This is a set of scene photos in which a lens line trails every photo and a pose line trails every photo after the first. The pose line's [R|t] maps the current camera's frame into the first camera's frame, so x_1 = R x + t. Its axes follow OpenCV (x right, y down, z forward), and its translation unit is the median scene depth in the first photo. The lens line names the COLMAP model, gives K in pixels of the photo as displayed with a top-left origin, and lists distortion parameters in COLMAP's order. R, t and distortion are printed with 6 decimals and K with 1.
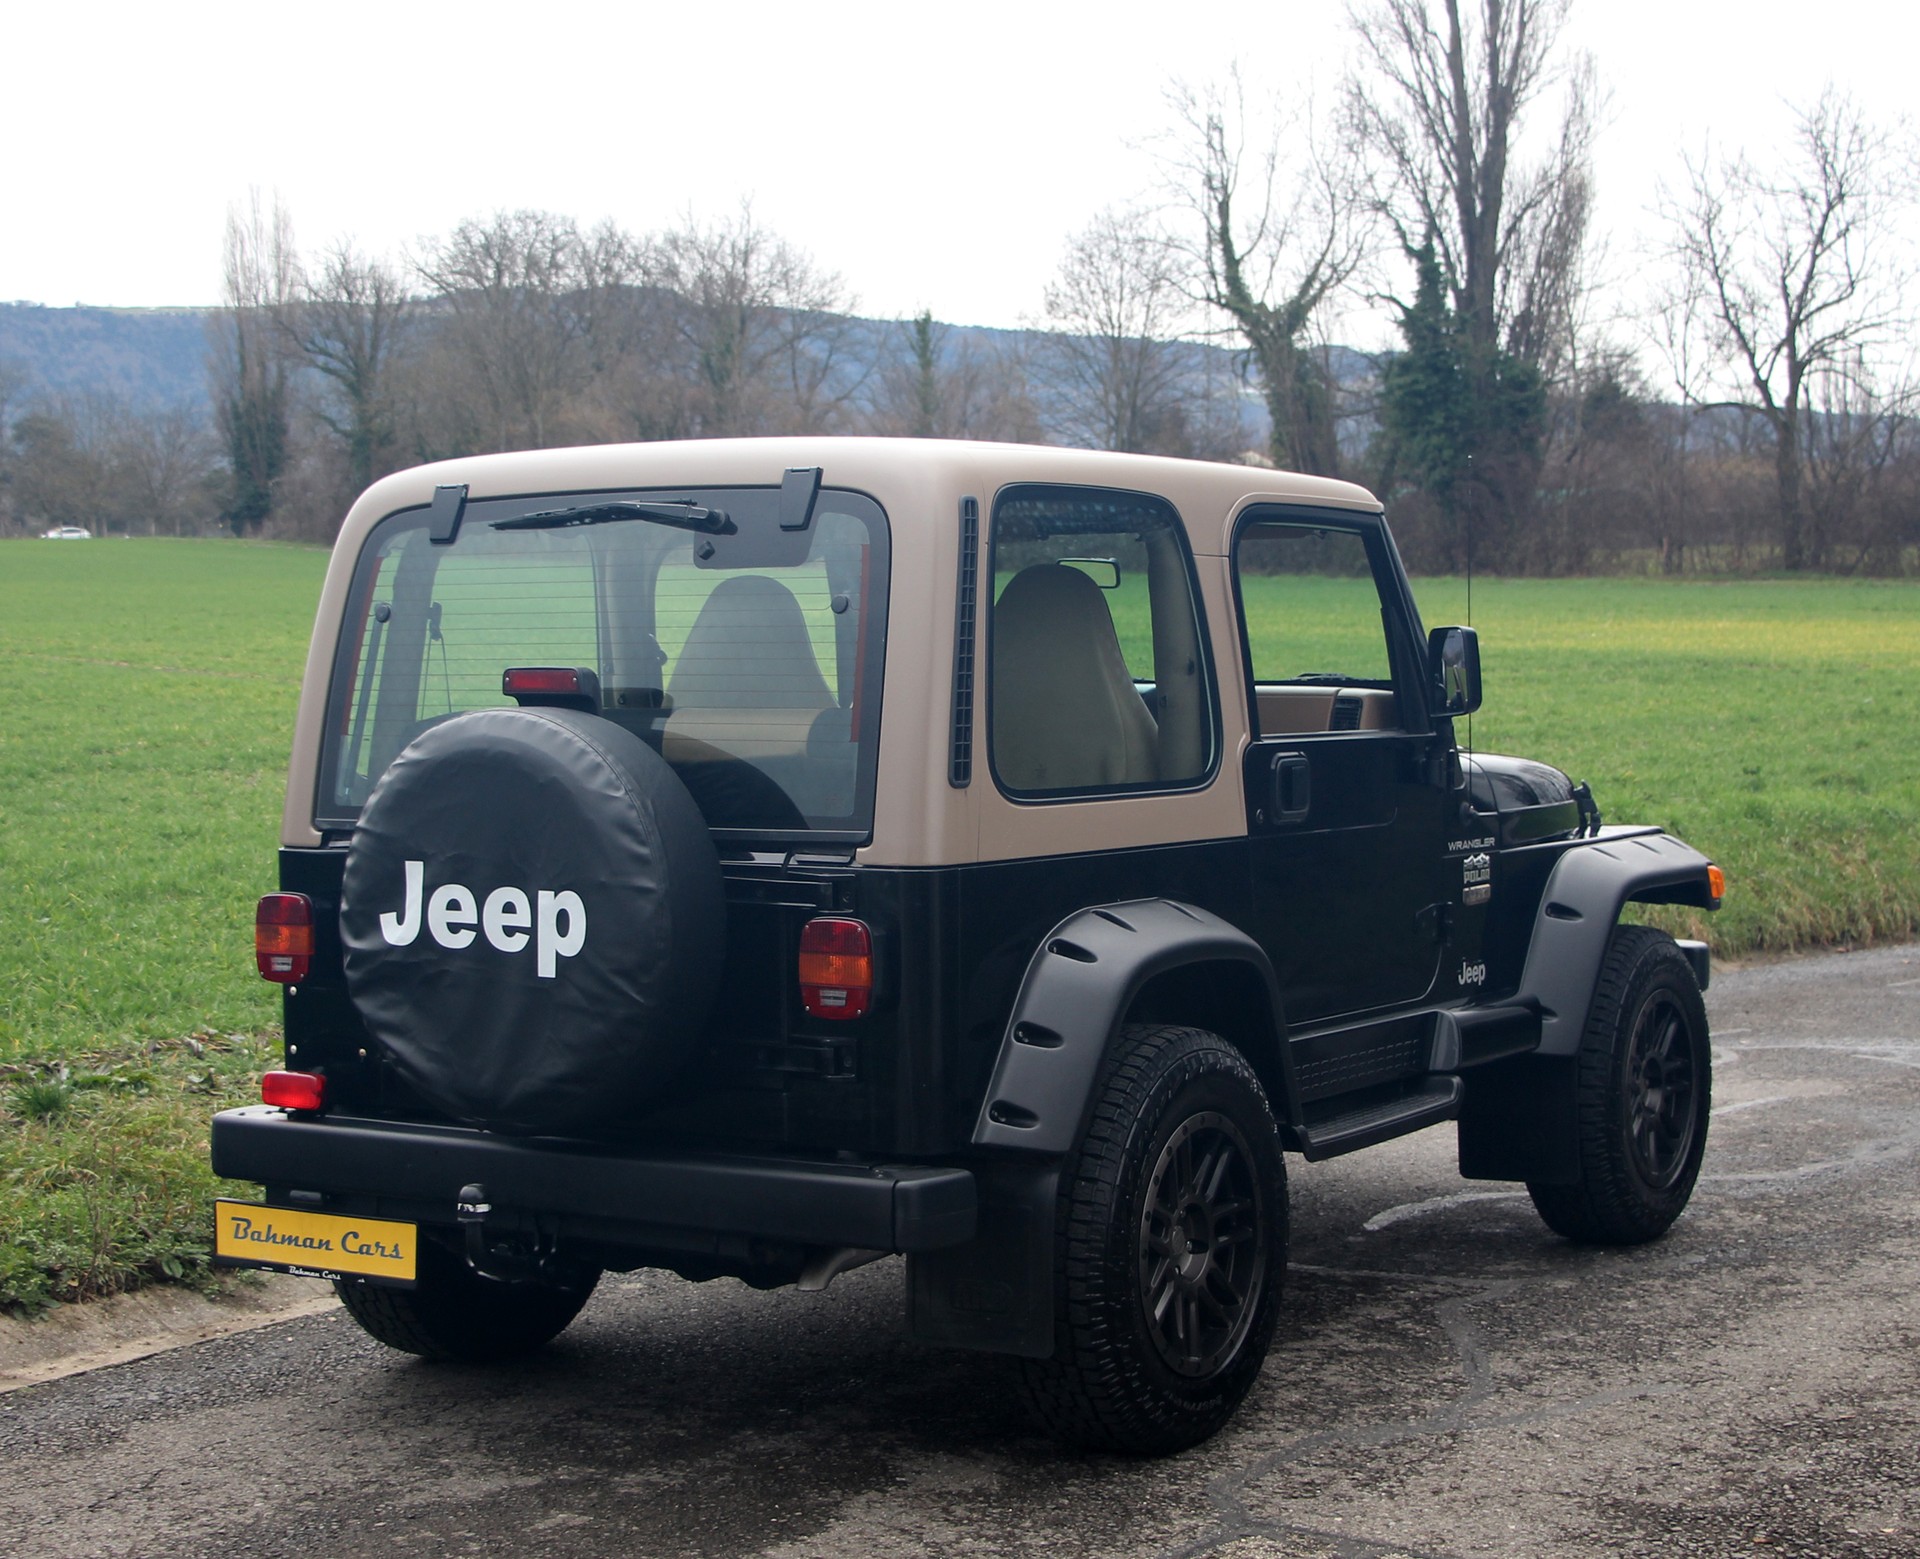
lens RADIAL K [[3345.6, 0, 938.8], [0, 3345.6, 771.3], [0, 0, 1]] dist [0.001667, 0.000000]
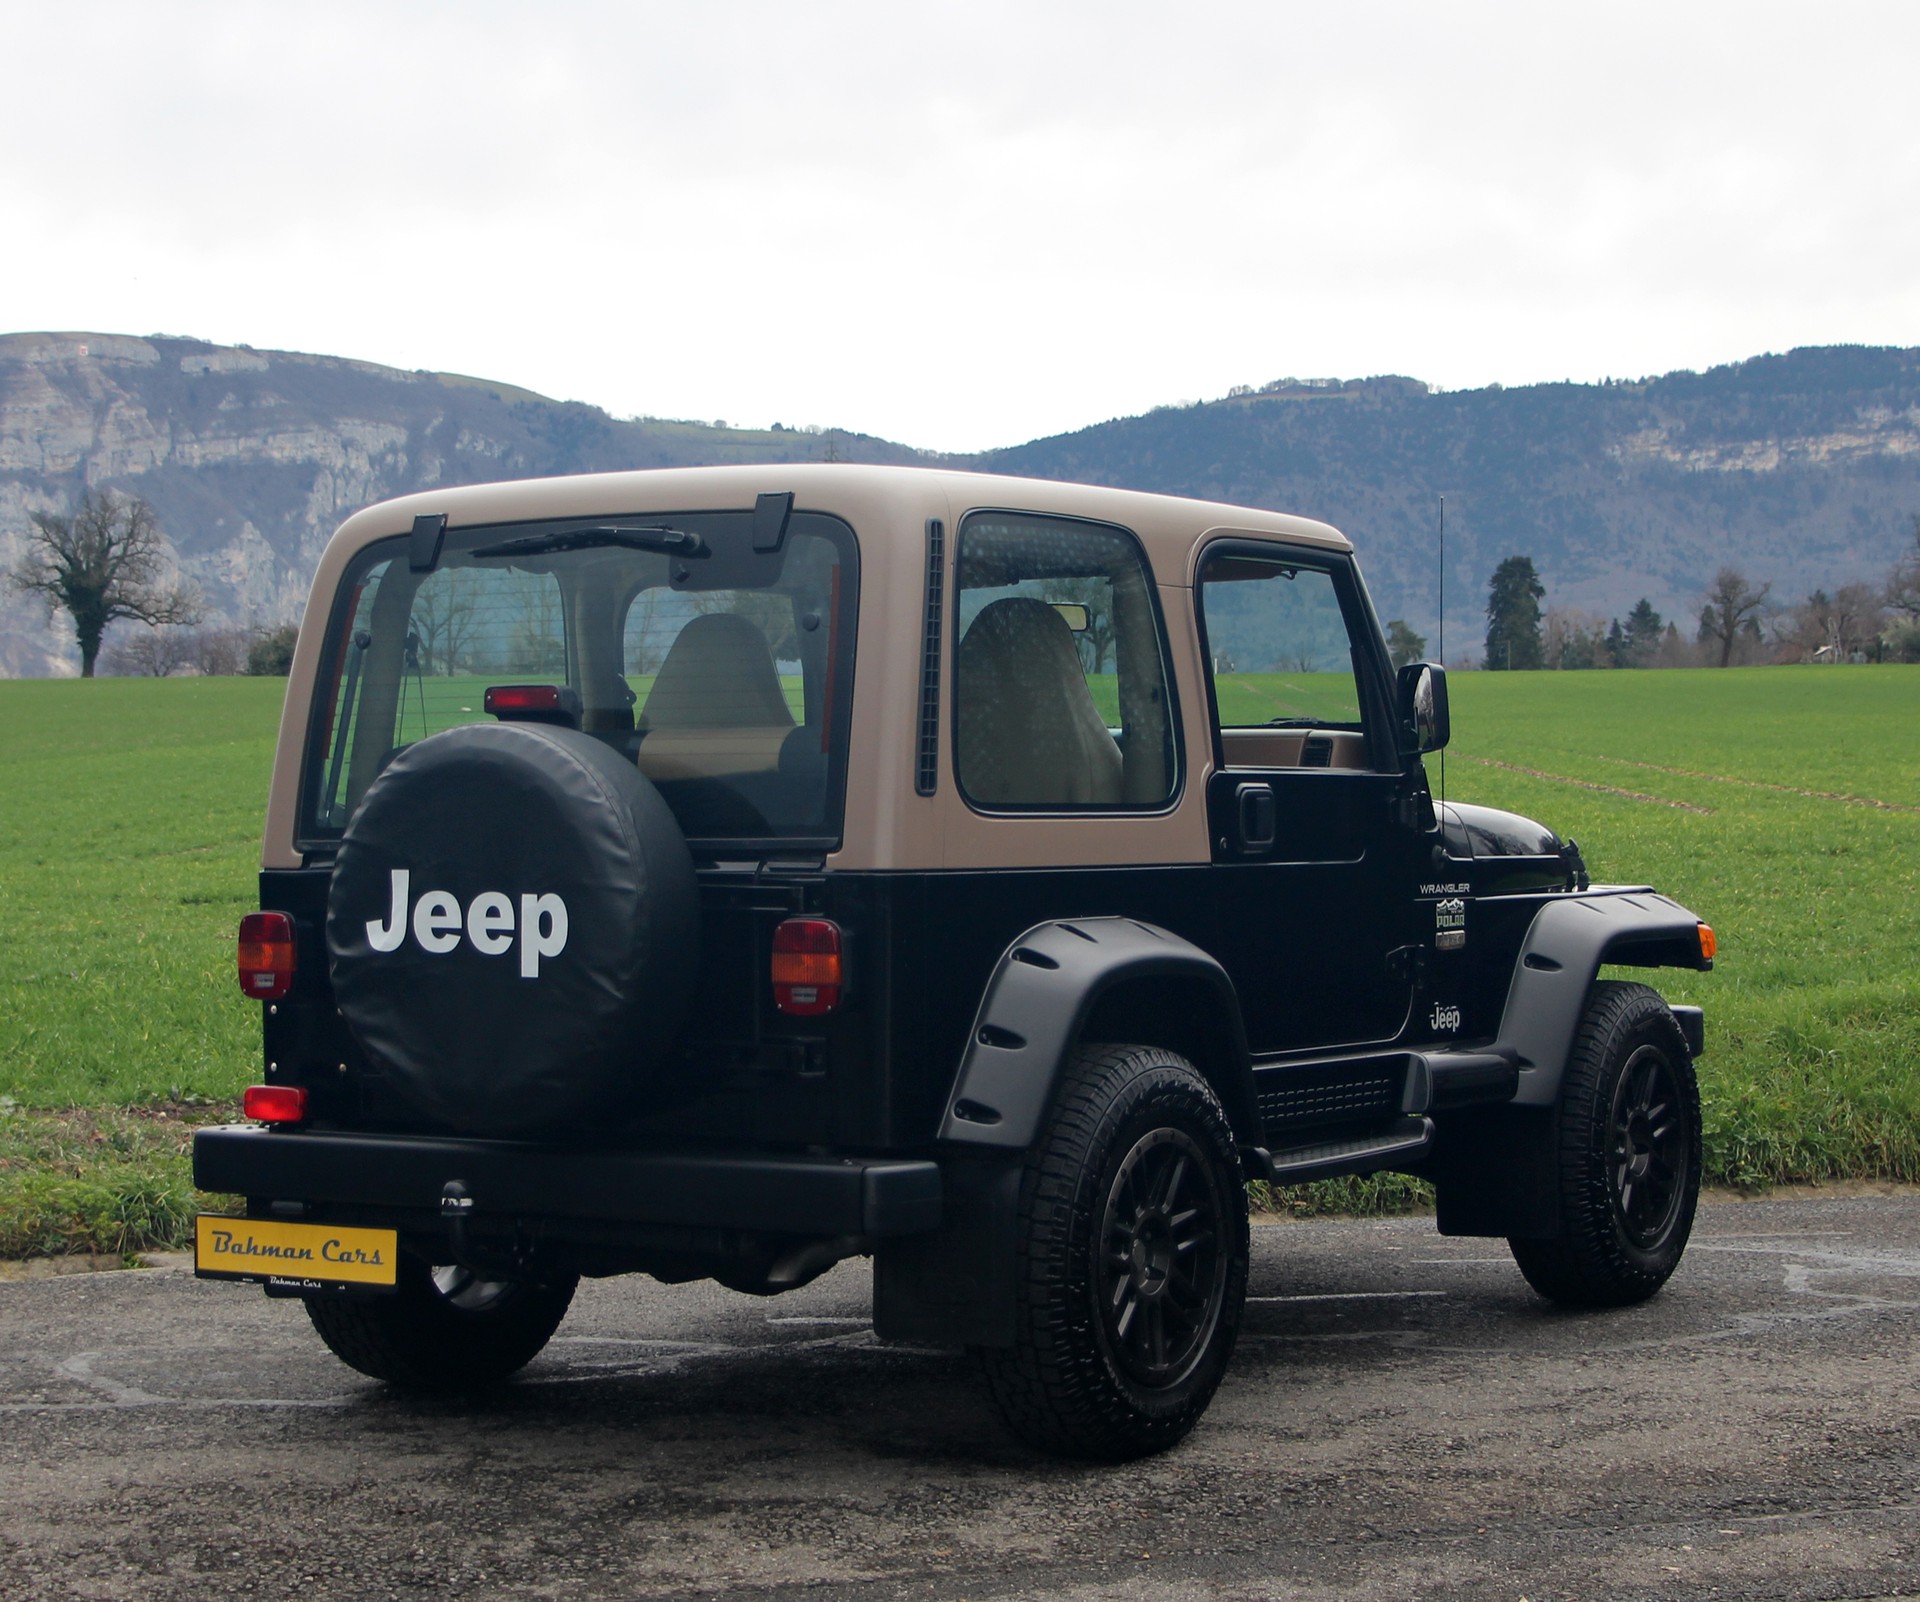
lens RADIAL K [[3970.2, 0, 884.5], [0, 3970.2, 877.8], [0, 0, 1]] dist [0.022851, 0.000000]
pose [[0.999969, 0.001379, -0.007793, 0.002934], [-0.001510, 0.999856, -0.016887, 0.049517], [0.007768, 0.016898, 0.999827, -0.228074]]
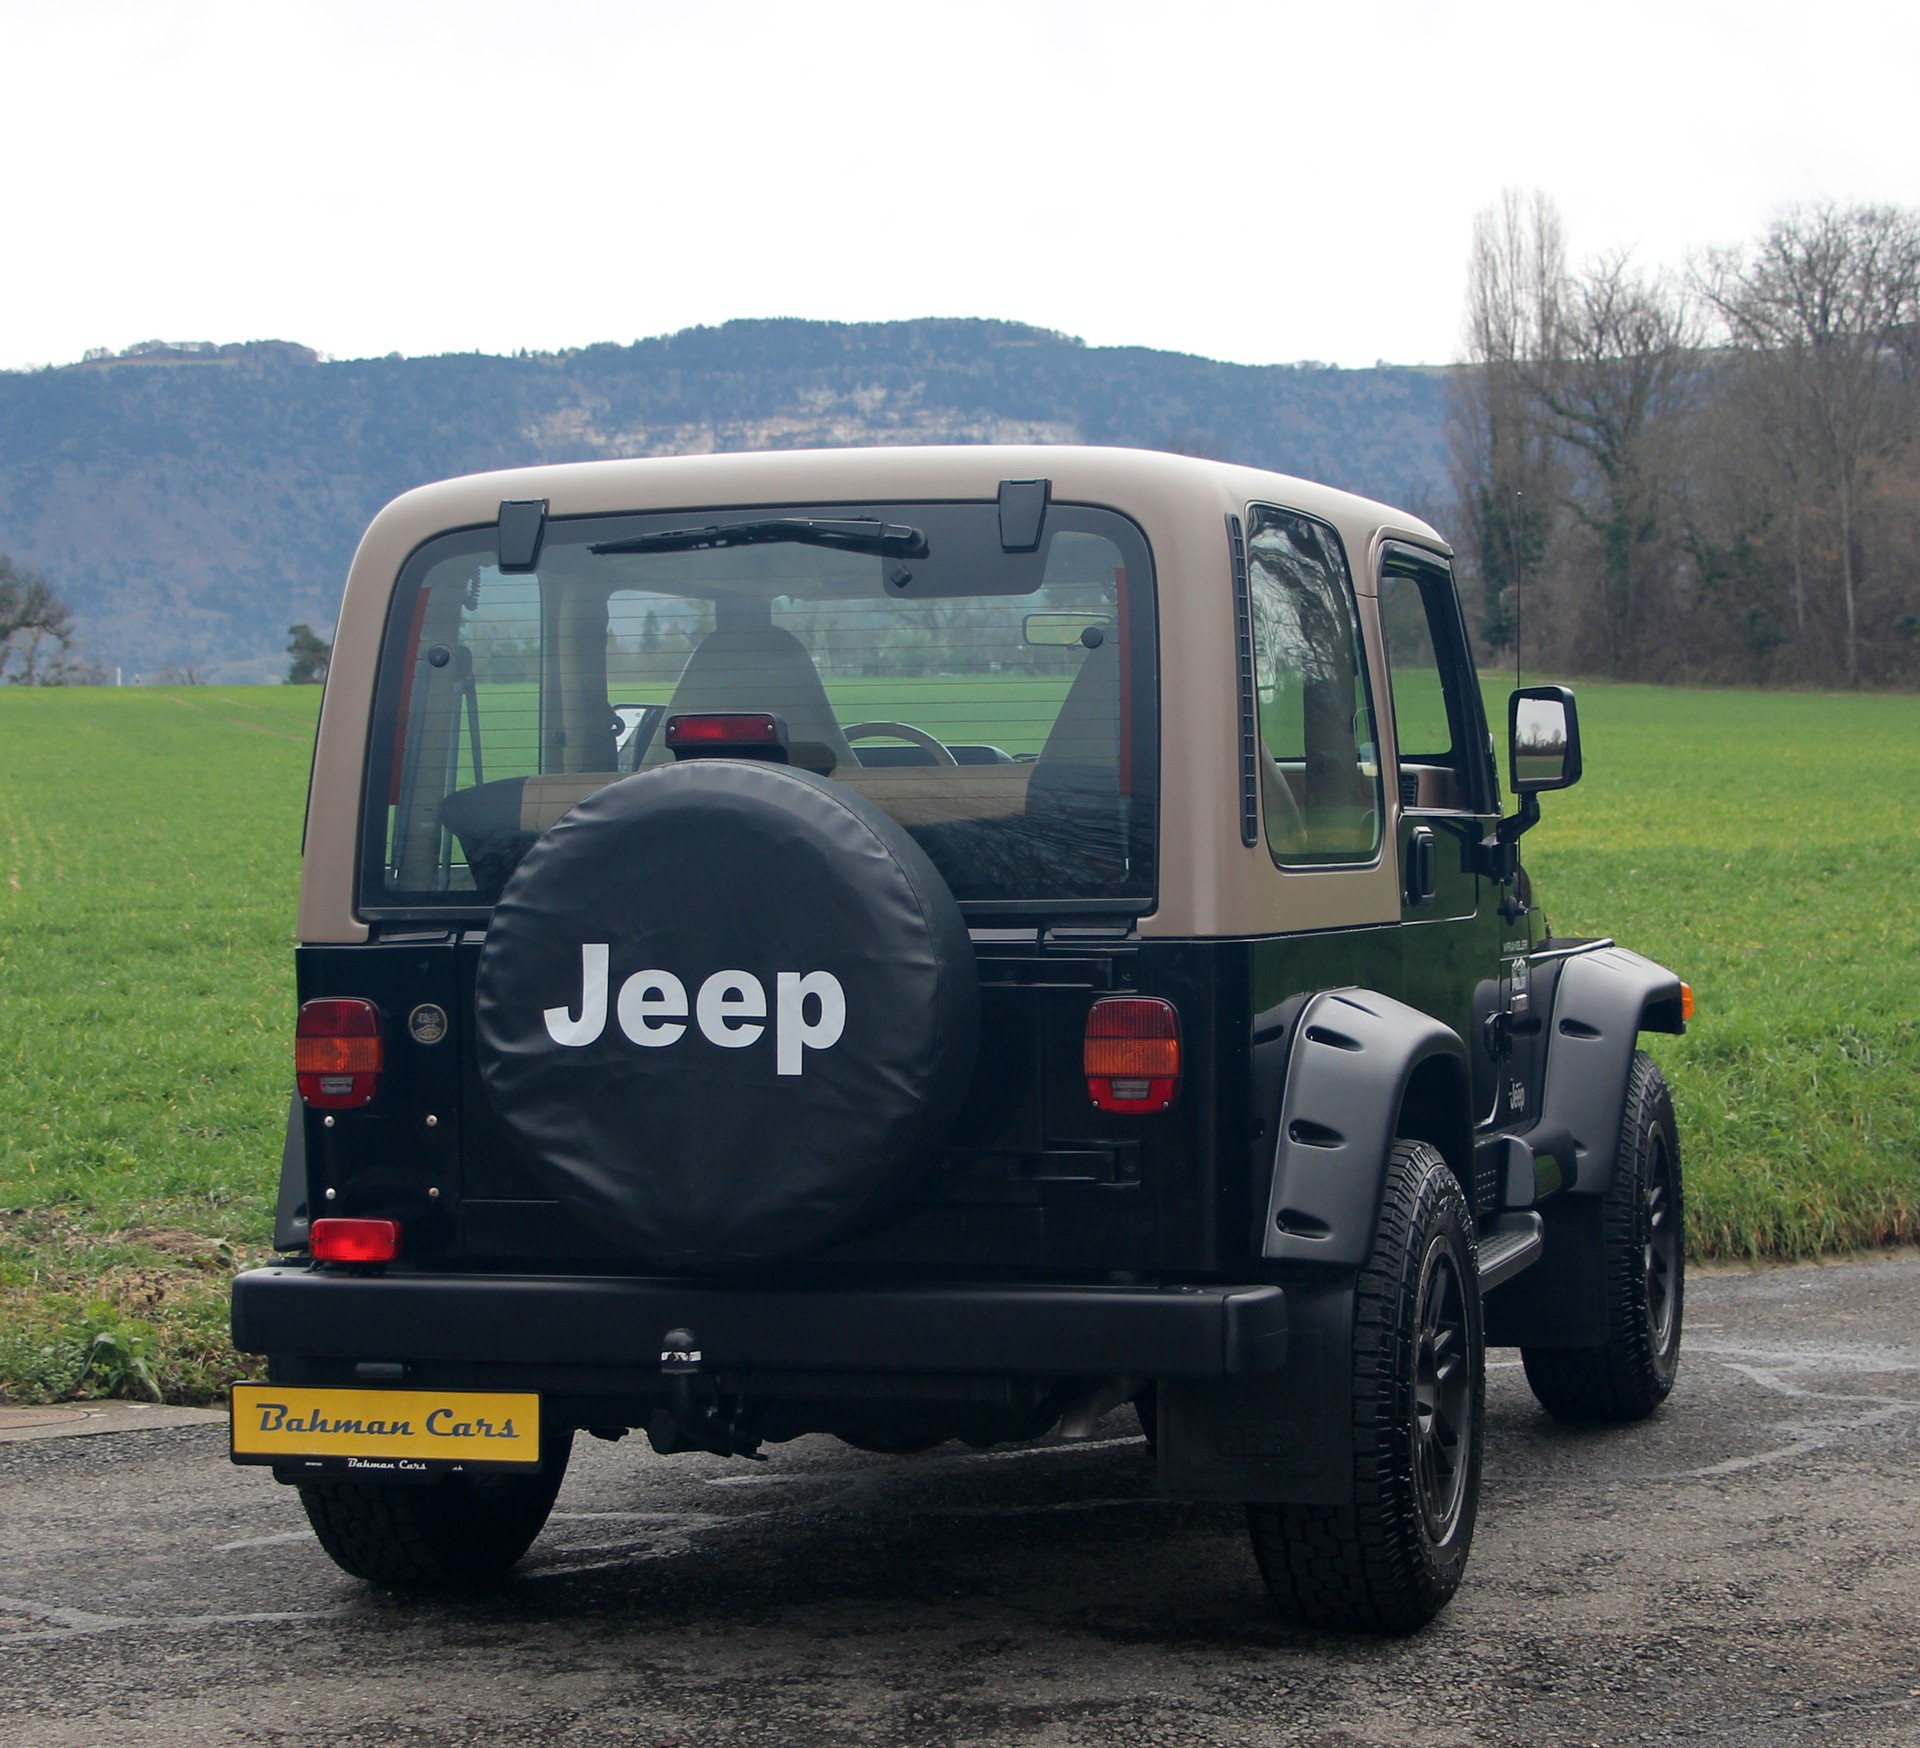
lens RADIAL K [[4586.2, 0, 1015.0], [0, 4586.2, 914.1], [0, 0, 1]] dist [-0.006730, 0.000000]
pose [[0.961430, -0.010665, 0.274842, -0.366252], [0.015821, 0.999738, -0.016548, 0.039612], [-0.274594, 0.020258, 0.961347, -0.122017]]
